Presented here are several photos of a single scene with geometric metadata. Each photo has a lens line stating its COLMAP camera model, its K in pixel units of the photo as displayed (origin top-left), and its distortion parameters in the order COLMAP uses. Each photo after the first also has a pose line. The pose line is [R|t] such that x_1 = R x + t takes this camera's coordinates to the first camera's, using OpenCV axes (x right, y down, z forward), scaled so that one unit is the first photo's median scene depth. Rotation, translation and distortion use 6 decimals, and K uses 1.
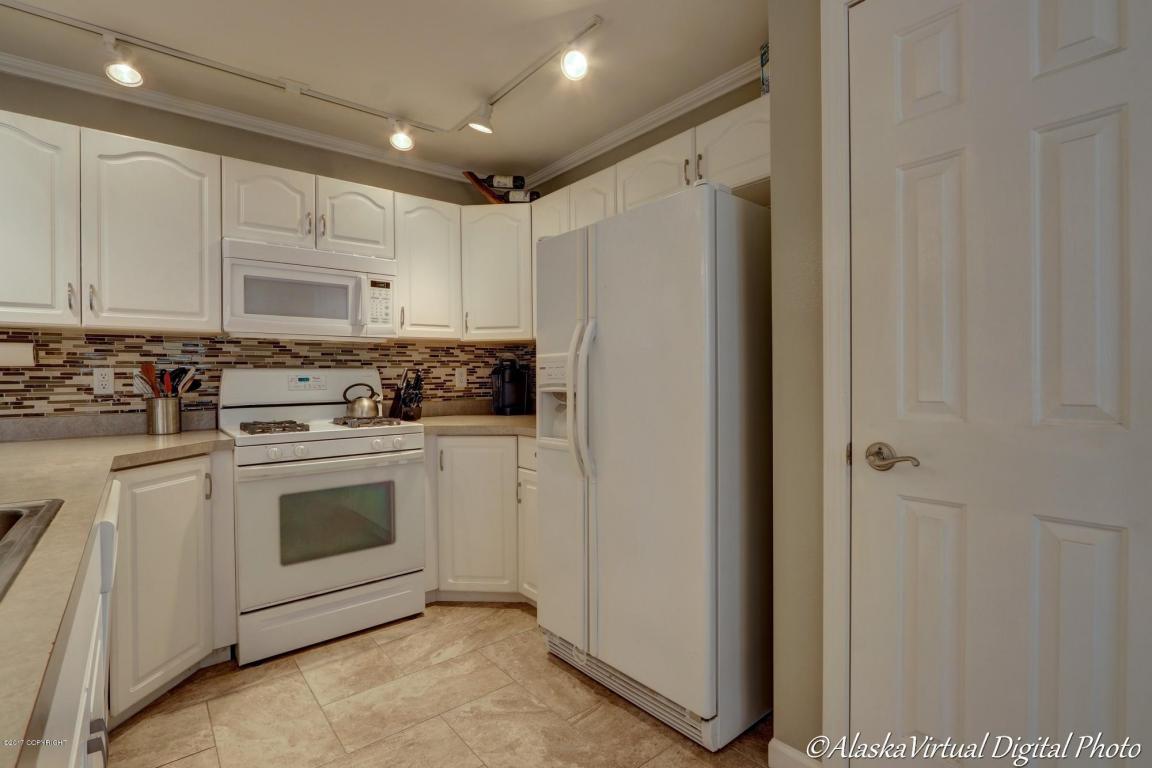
lens RADIAL K [[534.8, 0, 575.5], [0, 534.8, 384.5], [0, 0, 1]] dist [-0.020187, 0.003823]
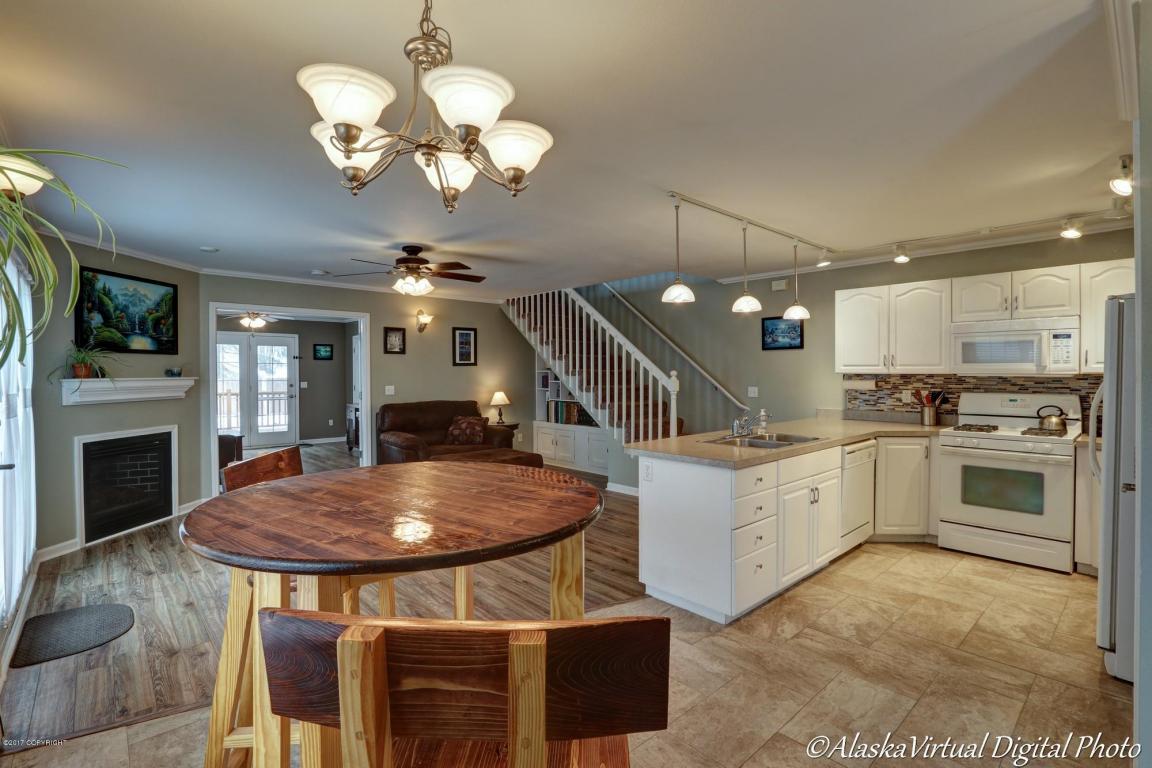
lens RADIAL K [[534.8, 0, 578.2], [0, 534.8, 379.3], [0, 0, 1]] dist [-0.020187, 0.003823]
pose [[0.055776, 0.025971, -0.998106, 1.100133], [-0.009319, 0.999632, 0.025489, -0.113435], [0.998400, 0.007880, 0.055997, -0.402088]]
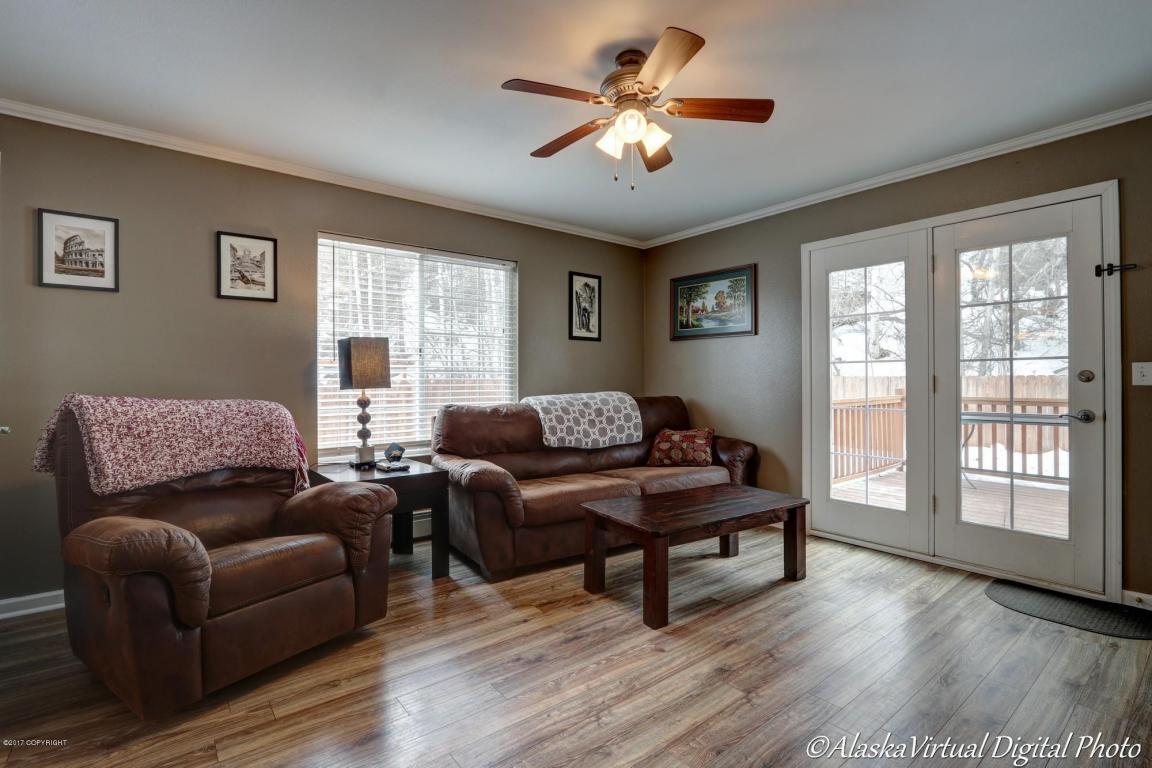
lens RADIAL K [[534.8, 0, 581.7], [0, 534.8, 376.2], [0, 0, 1]] dist [-0.020187, 0.003823]
pose [[-0.999748, 0.015339, 0.016401, -2.275936], [0.015354, 0.999882, 0.000762, 0.052295], [-0.016387, 0.001014, -0.999865, -1.327036]]
